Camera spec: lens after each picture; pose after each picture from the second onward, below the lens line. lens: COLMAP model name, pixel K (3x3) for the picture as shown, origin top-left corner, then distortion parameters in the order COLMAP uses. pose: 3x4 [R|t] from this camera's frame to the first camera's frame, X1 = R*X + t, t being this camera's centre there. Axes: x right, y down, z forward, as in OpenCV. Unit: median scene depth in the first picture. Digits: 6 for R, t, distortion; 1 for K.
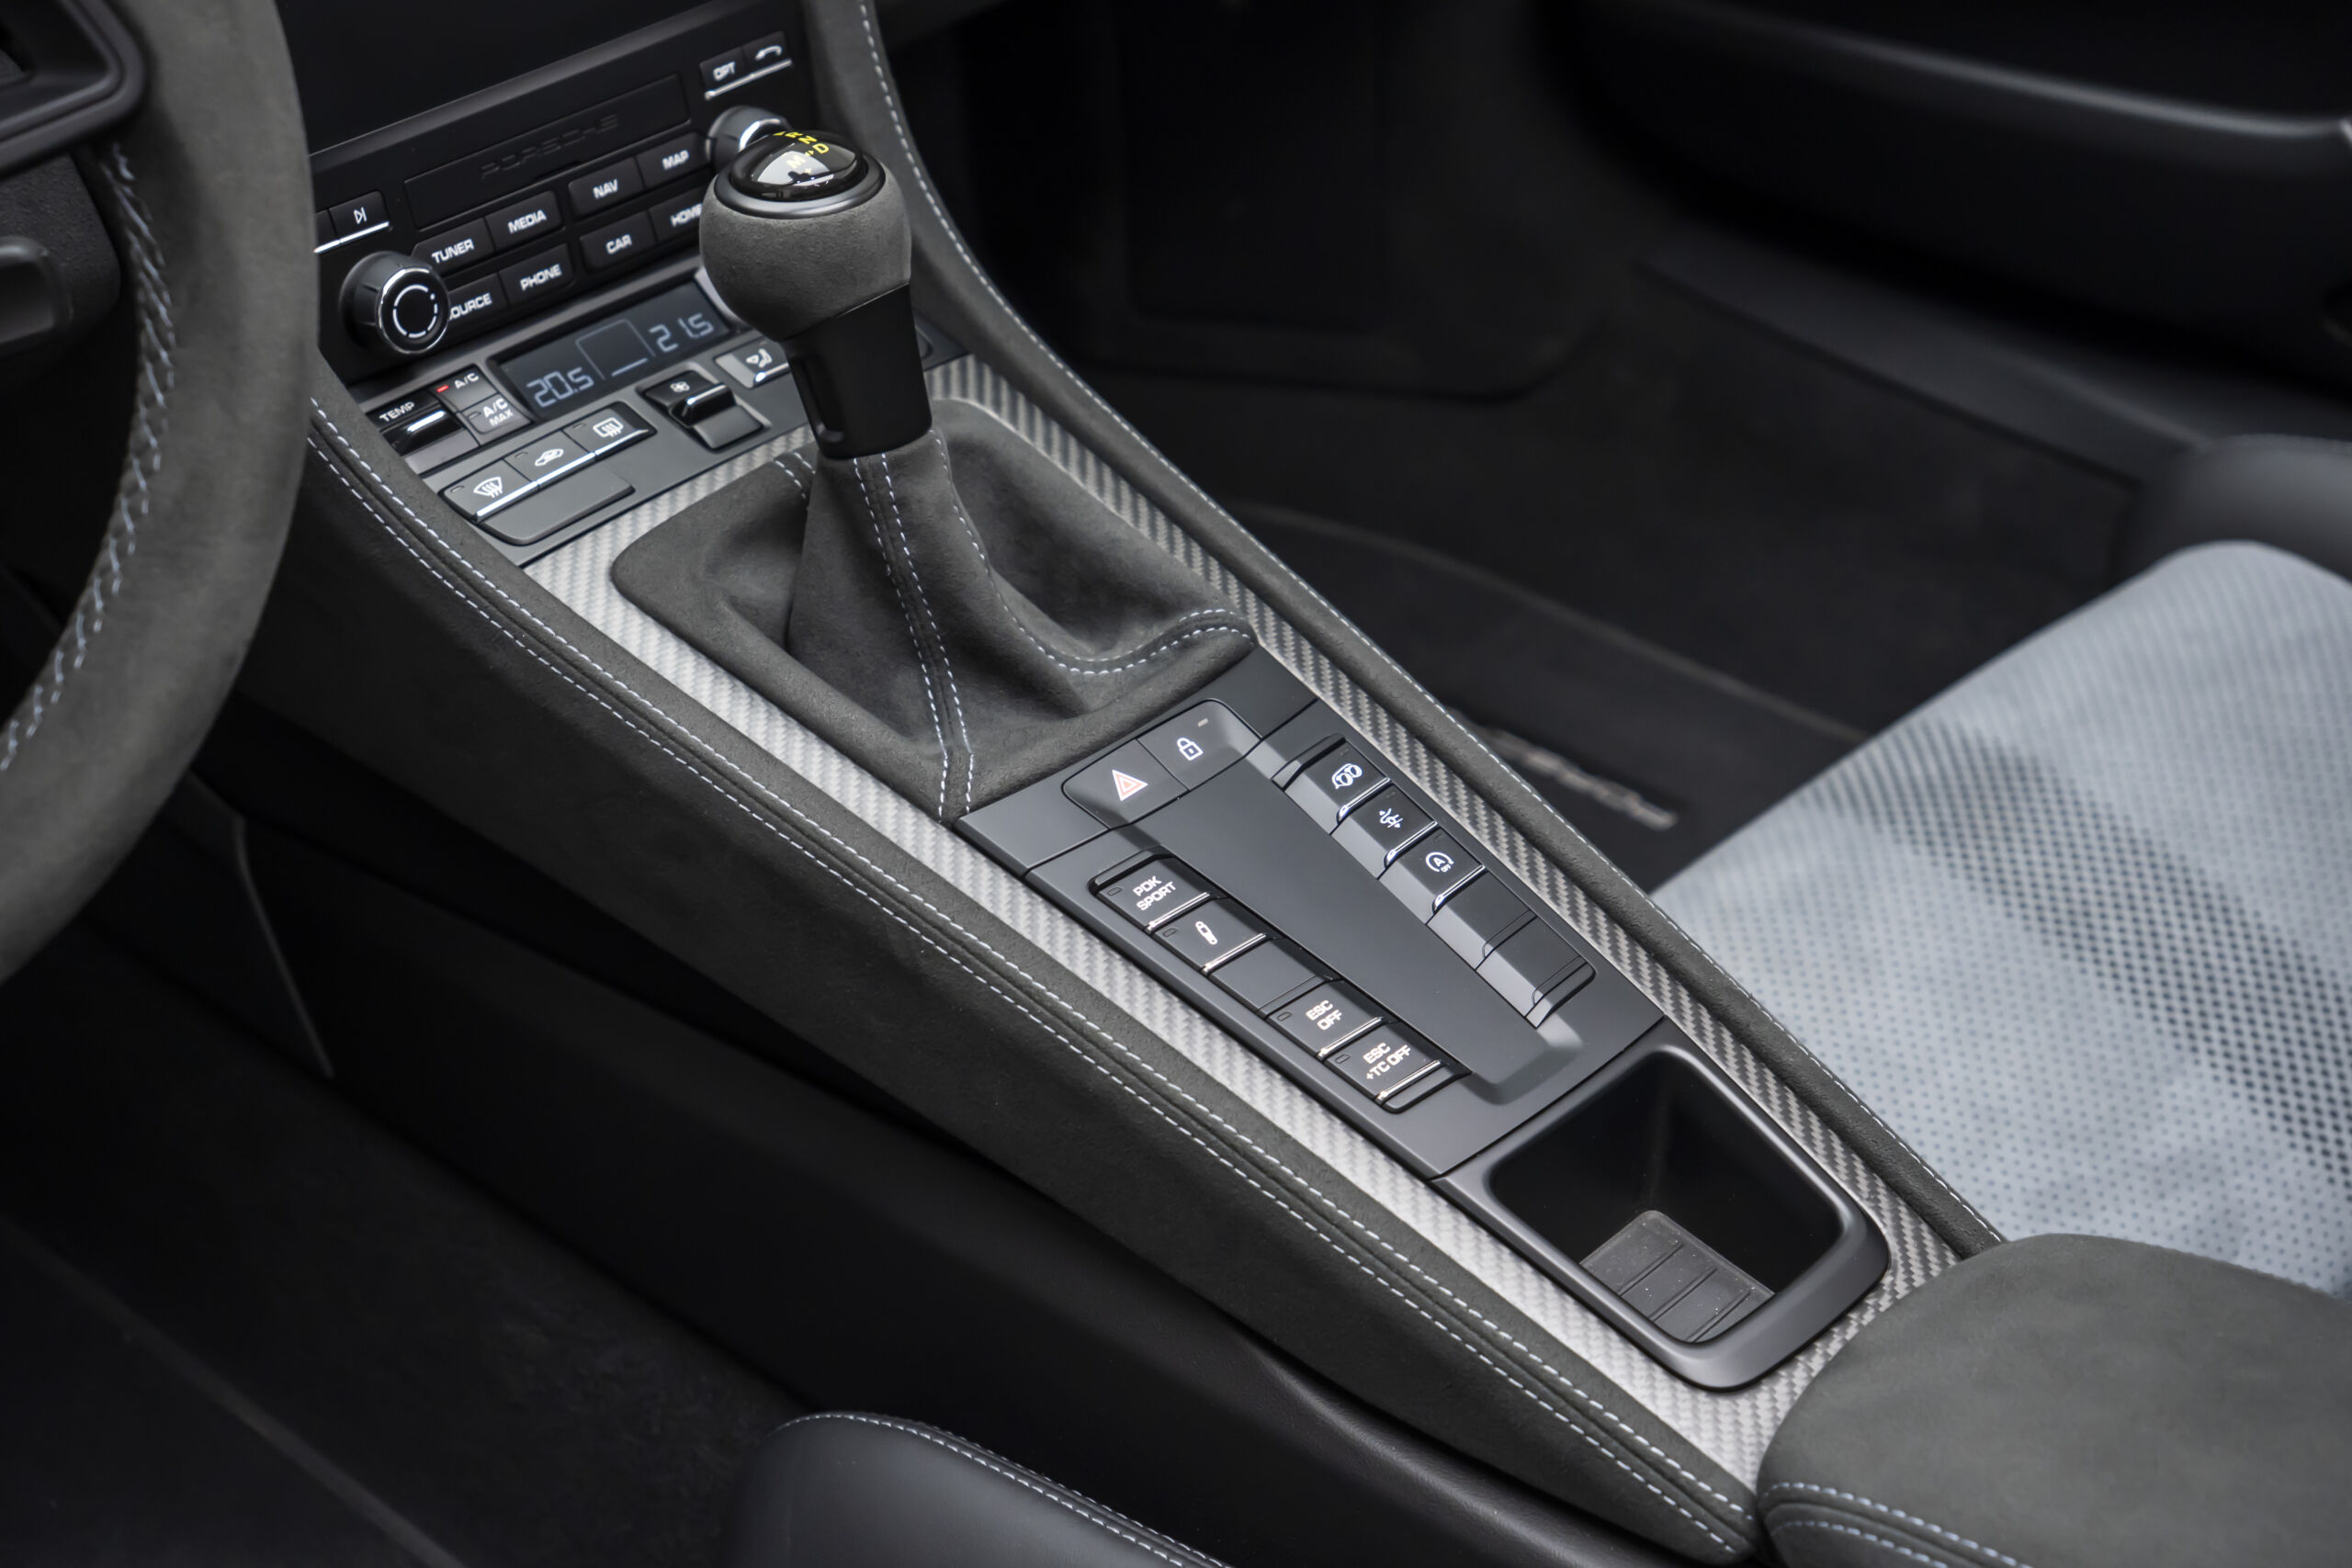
lens RADIAL K [[4122.1, 0, 1231.3], [0, 4122.1, 844.5], [0, 0, 1]] dist [0.213568, 0.461307]
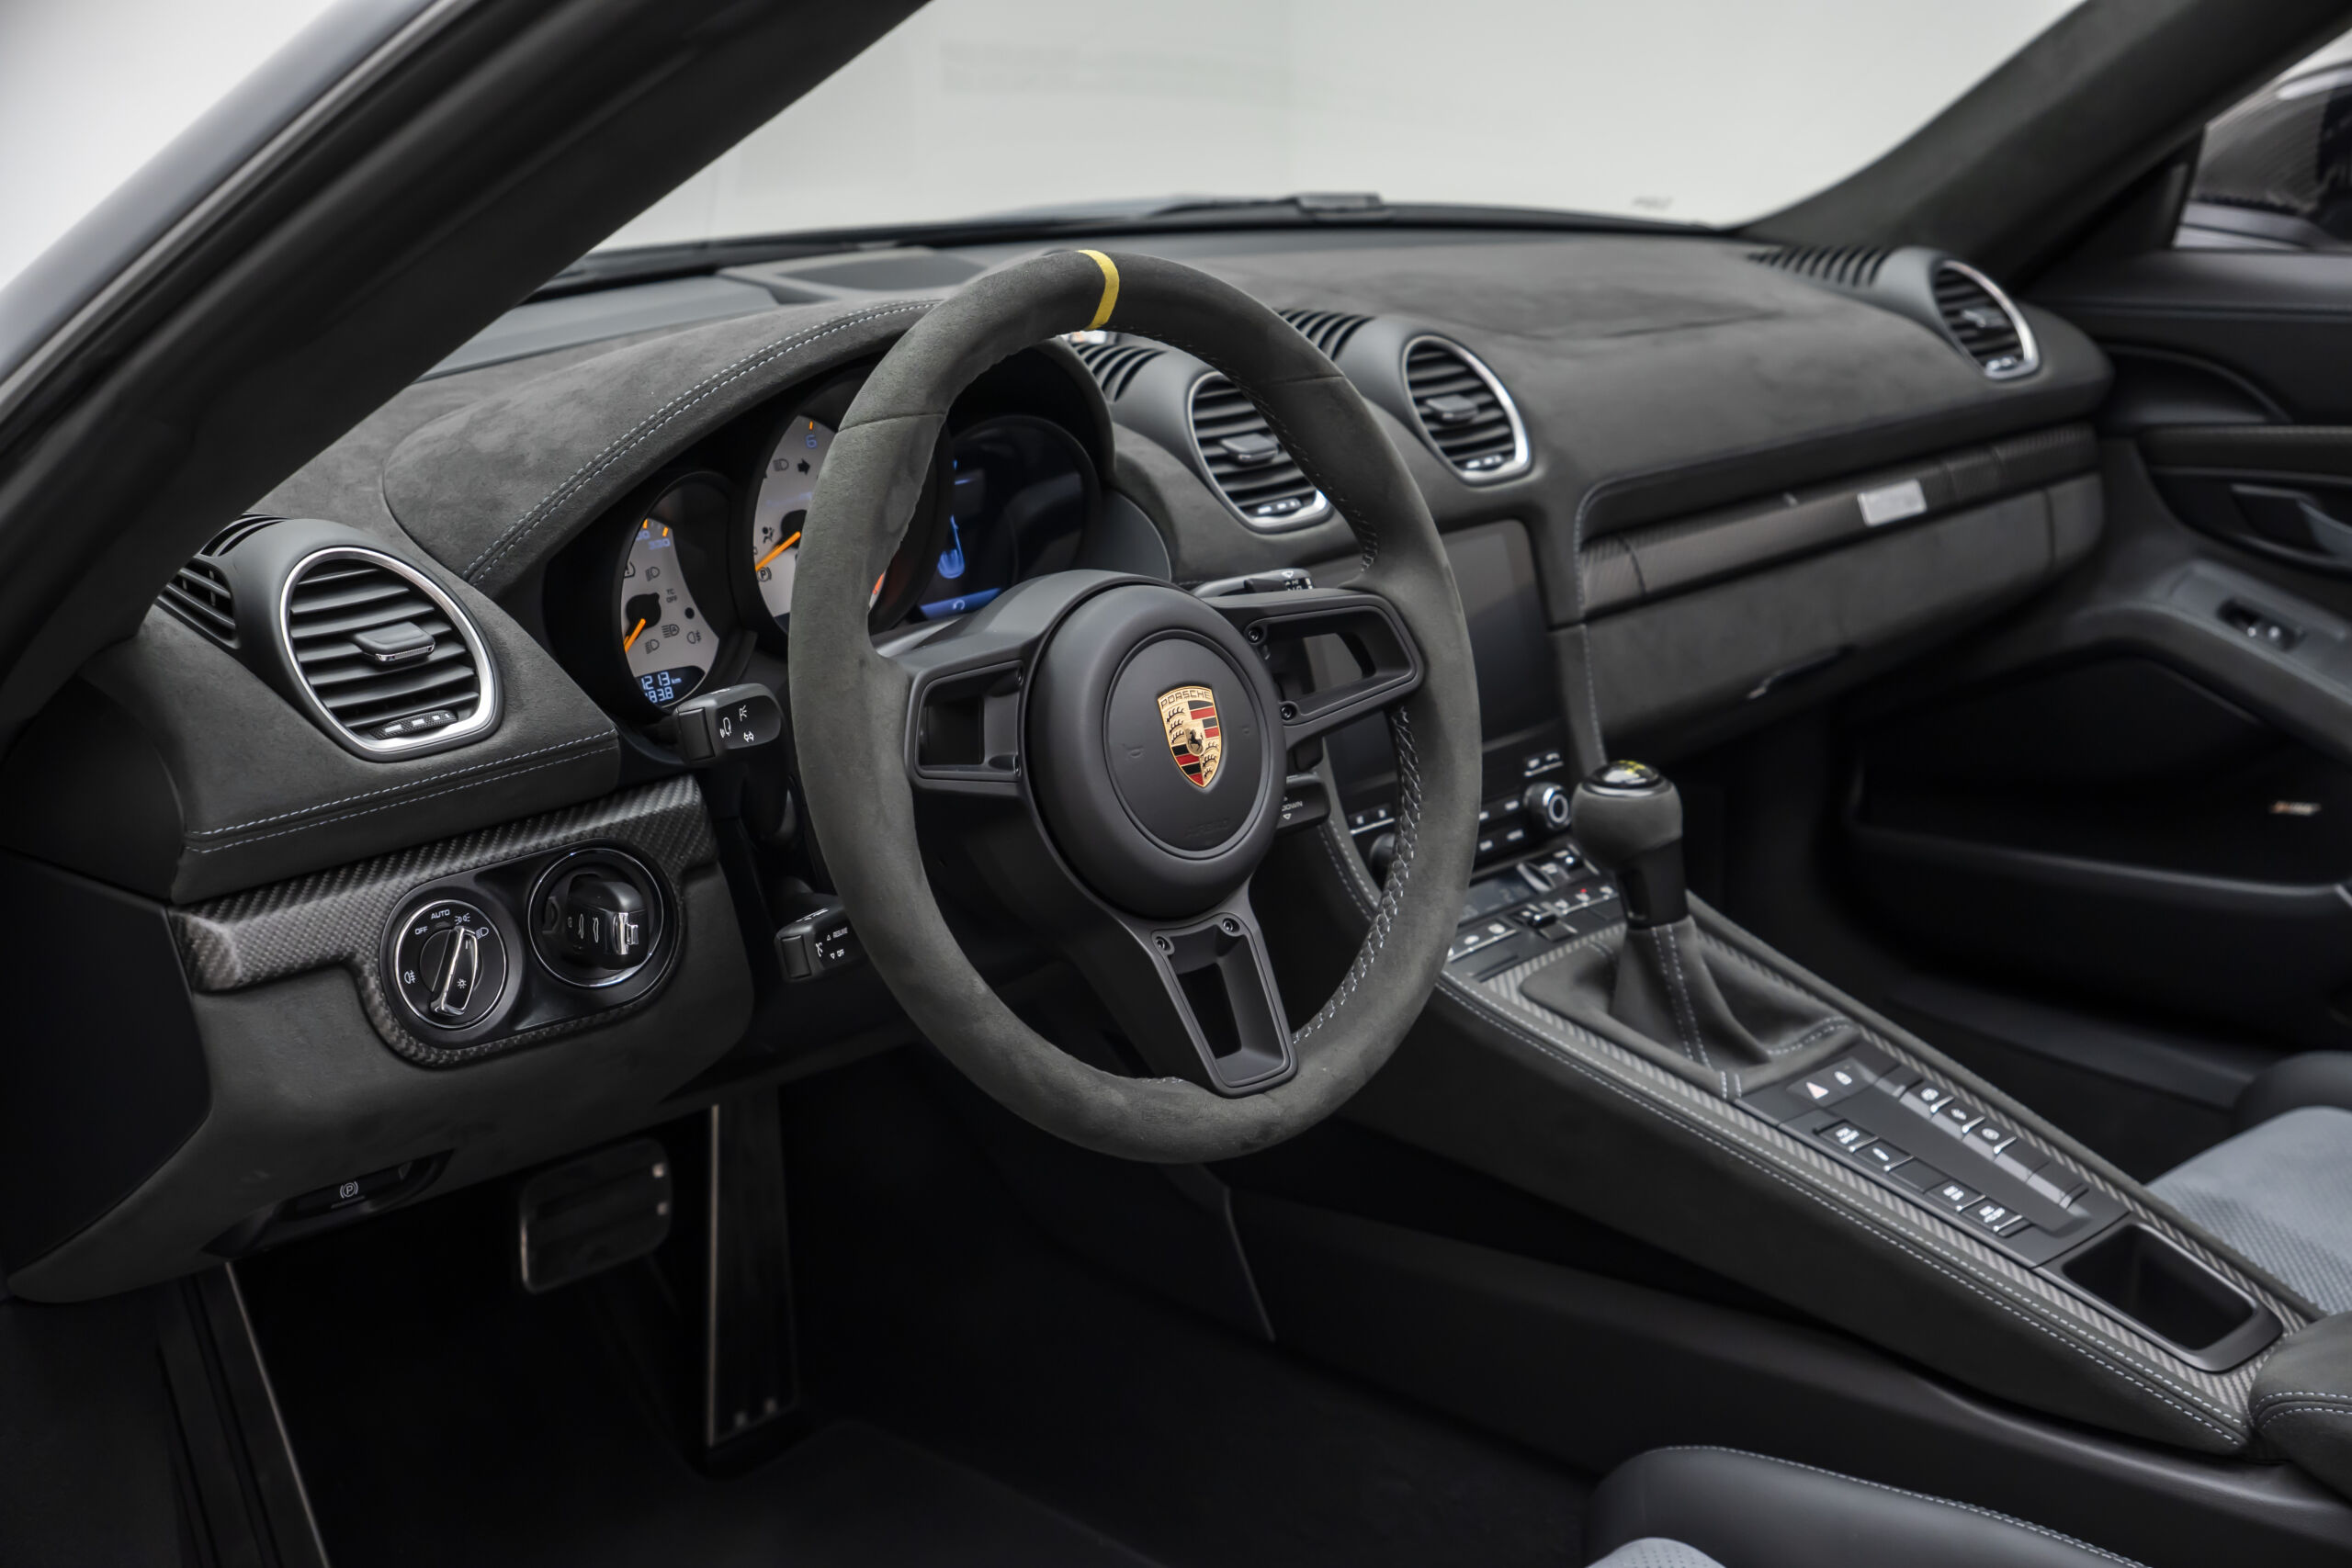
lens RADIAL K [[3178.8, 0, 1176.0], [0, 3178.8, 784.0], [0, 0, 1]] dist [0.119661, 0.064811]
pose [[0.999961, 0.008397, -0.002722, -0.300036], [-0.008827, 0.950000, -0.312126, 0.295306], [-0.000035, 0.312138, 0.950037, -0.395437]]
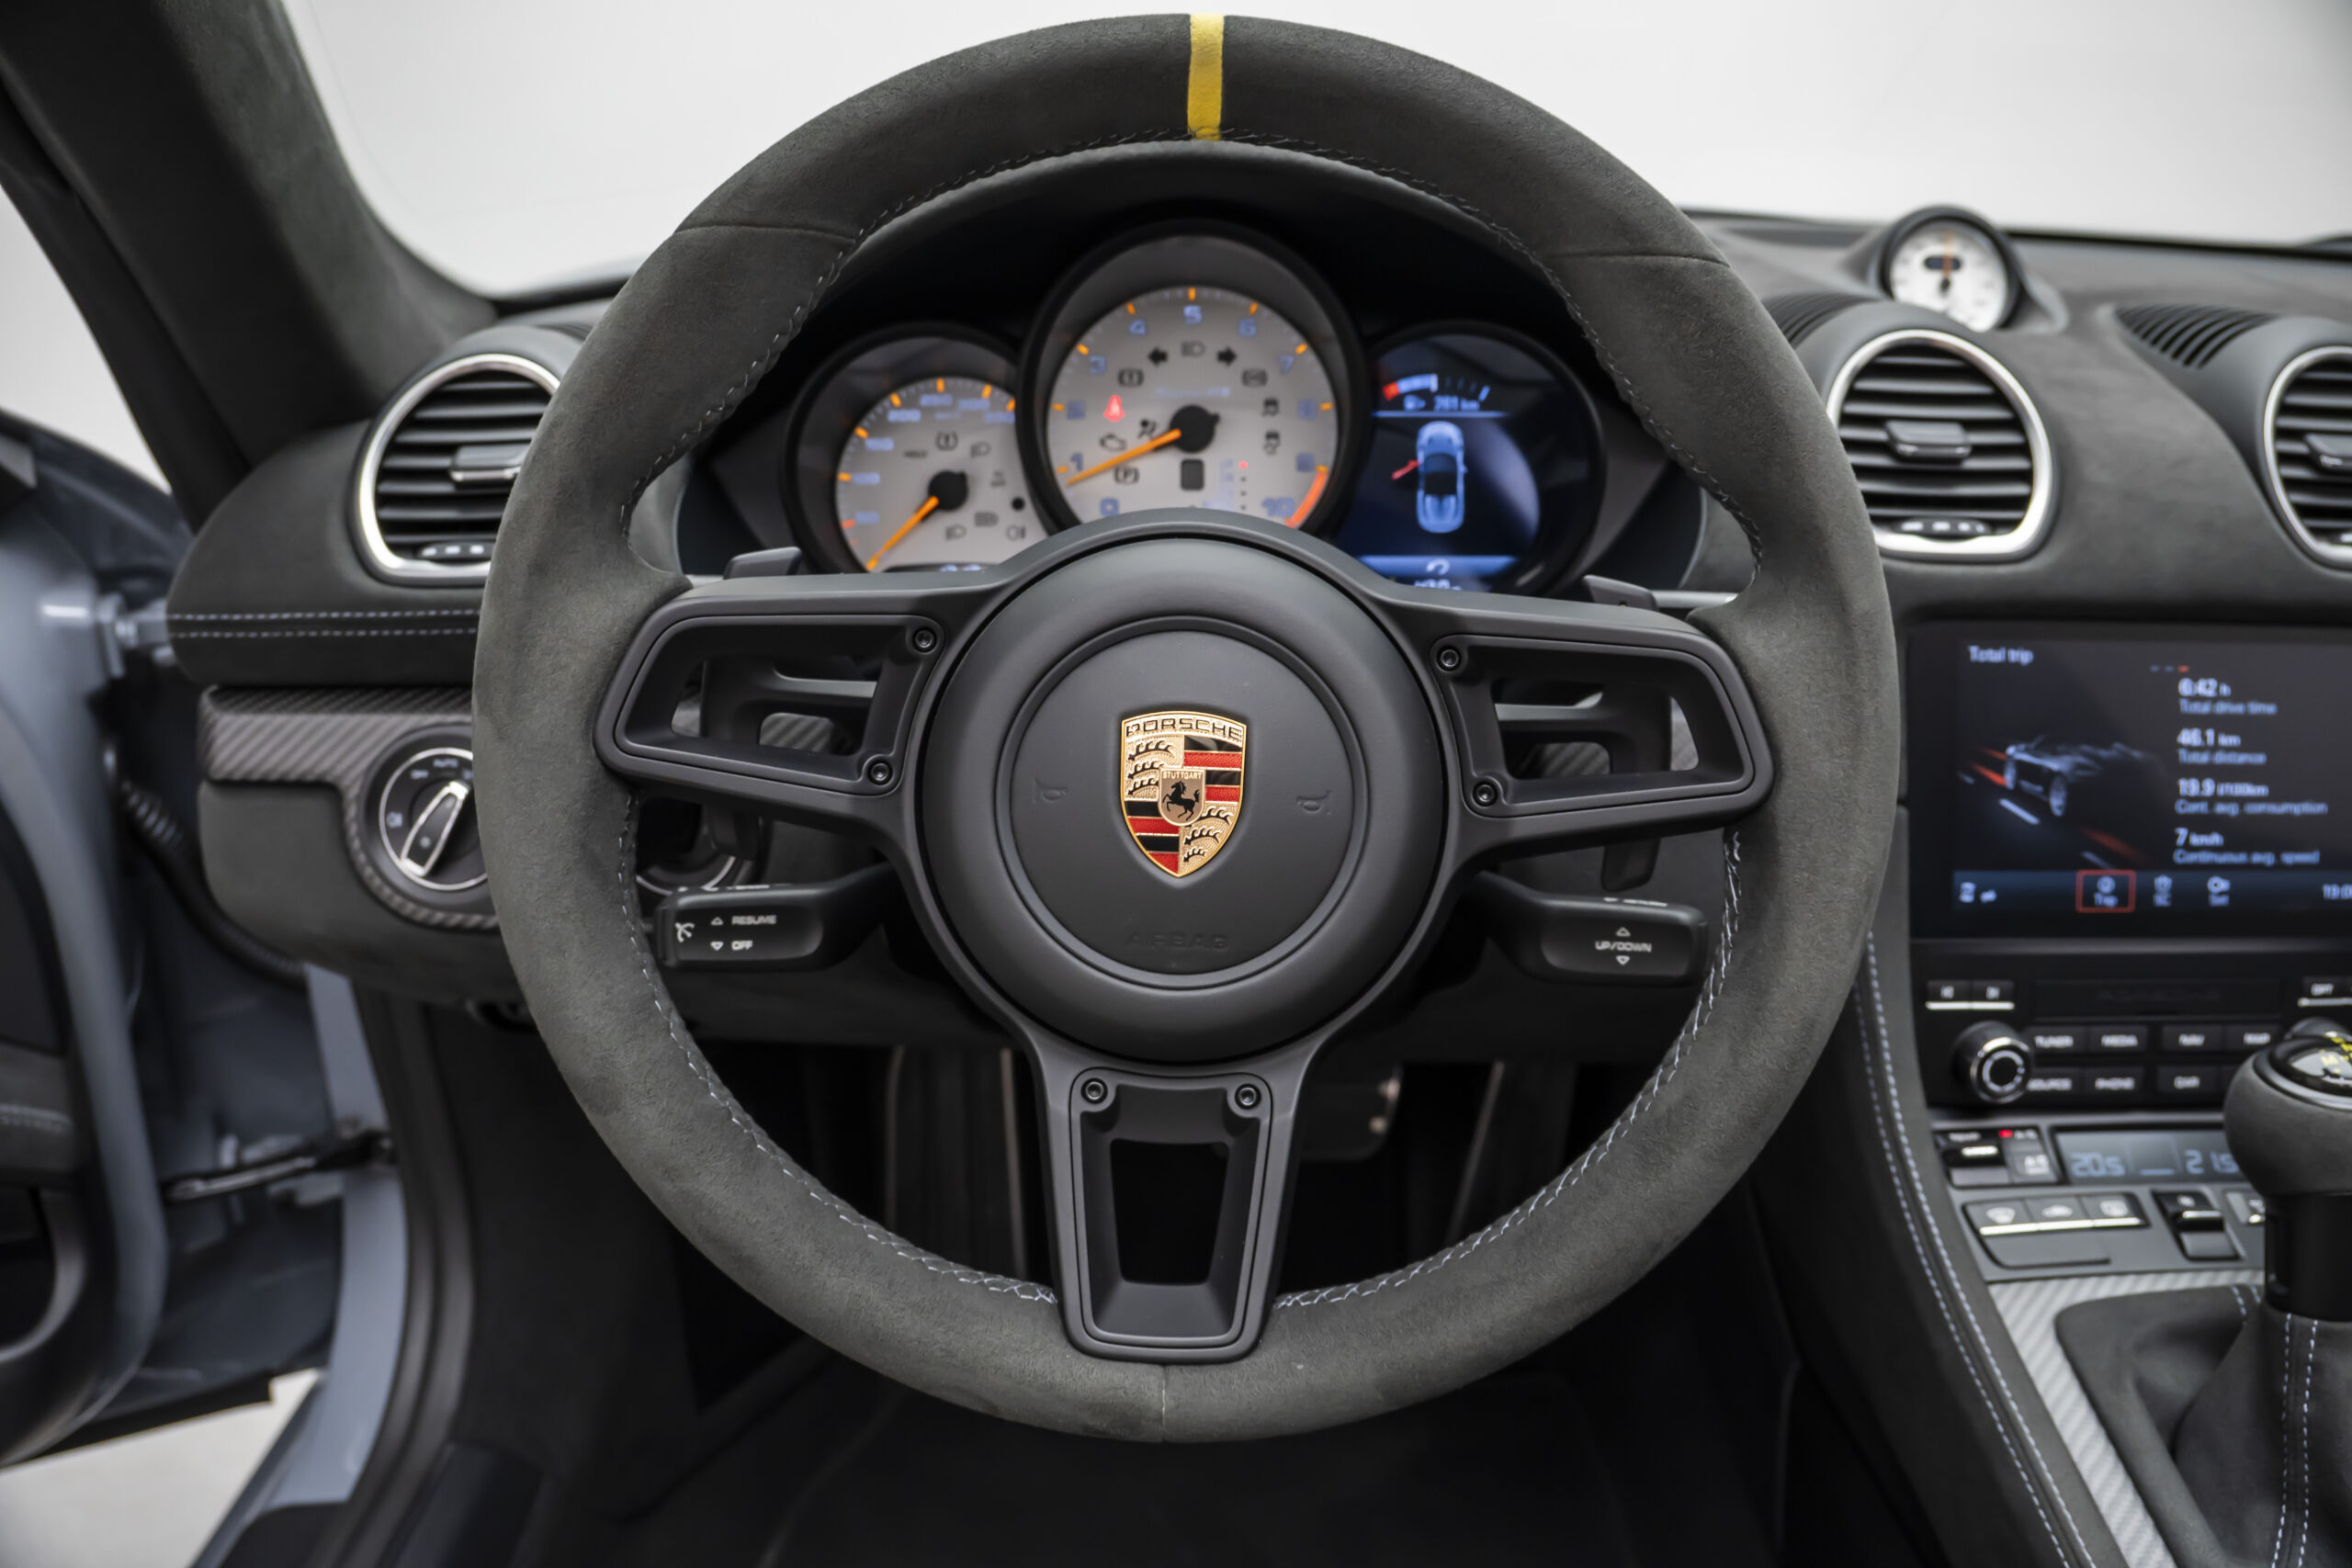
lens RADIAL K [[1876.8, 0, 1176.0], [0, 1876.8, 784.0], [0, 0, 1]] dist [-0.197991, 0.113755]
pose [[0.672186, 0.264037, -0.691701, -0.002663], [-0.424726, 0.902754, -0.068143, -0.060834], [0.606443, 0.339589, 0.718961, 0.407786]]
